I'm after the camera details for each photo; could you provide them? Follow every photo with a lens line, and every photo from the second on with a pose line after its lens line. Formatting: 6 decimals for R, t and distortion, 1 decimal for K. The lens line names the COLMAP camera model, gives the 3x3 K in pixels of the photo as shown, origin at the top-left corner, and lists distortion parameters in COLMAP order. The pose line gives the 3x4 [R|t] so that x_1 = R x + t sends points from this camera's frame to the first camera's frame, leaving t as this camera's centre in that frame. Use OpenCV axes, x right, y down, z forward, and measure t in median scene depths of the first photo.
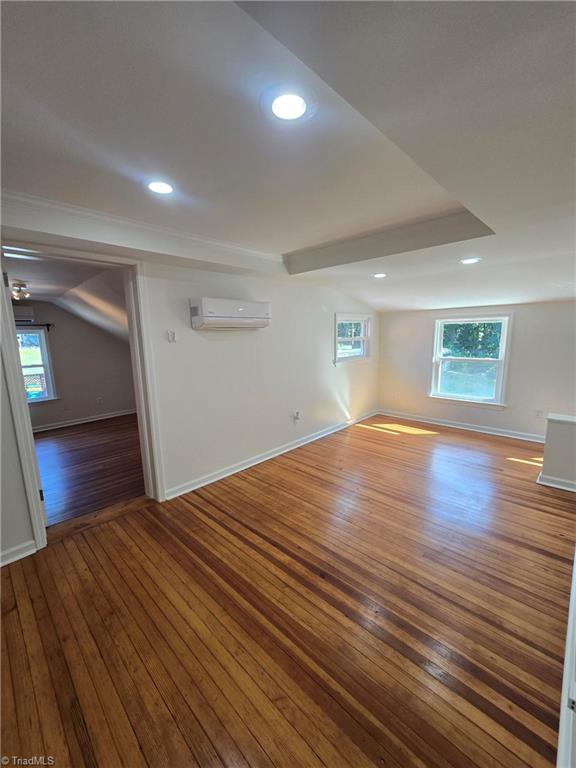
lens RADIAL K [[316.3, 0, 290.6], [0, 316.3, 389.0], [0, 0, 1]] dist [-0.001492, 0.000193]
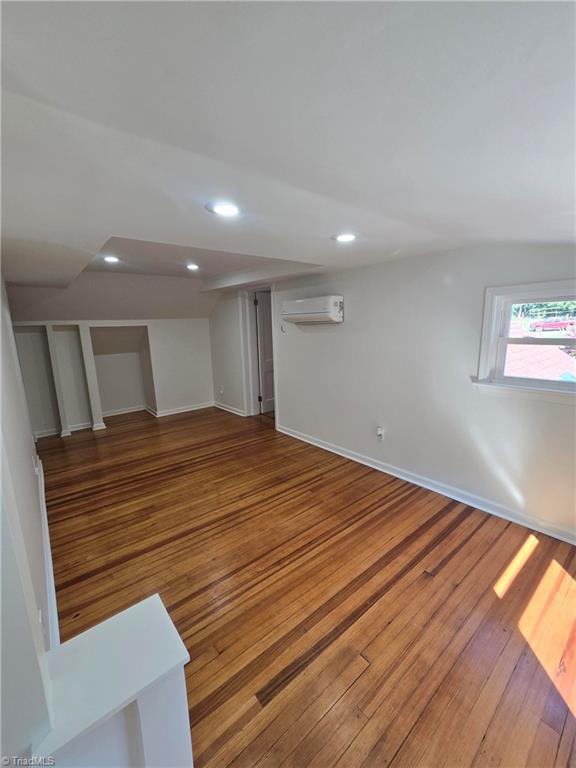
lens RADIAL K [[316.3, 0, 290.6], [0, 316.3, 389.0], [0, 0, 1]] dist [-0.001492, 0.000193]
pose [[-0.118385, 0.222598, -0.967696, 1.276268], [-0.152335, 0.958941, 0.239220, -0.279883], [0.981213, 0.175734, -0.079614, 1.329327]]
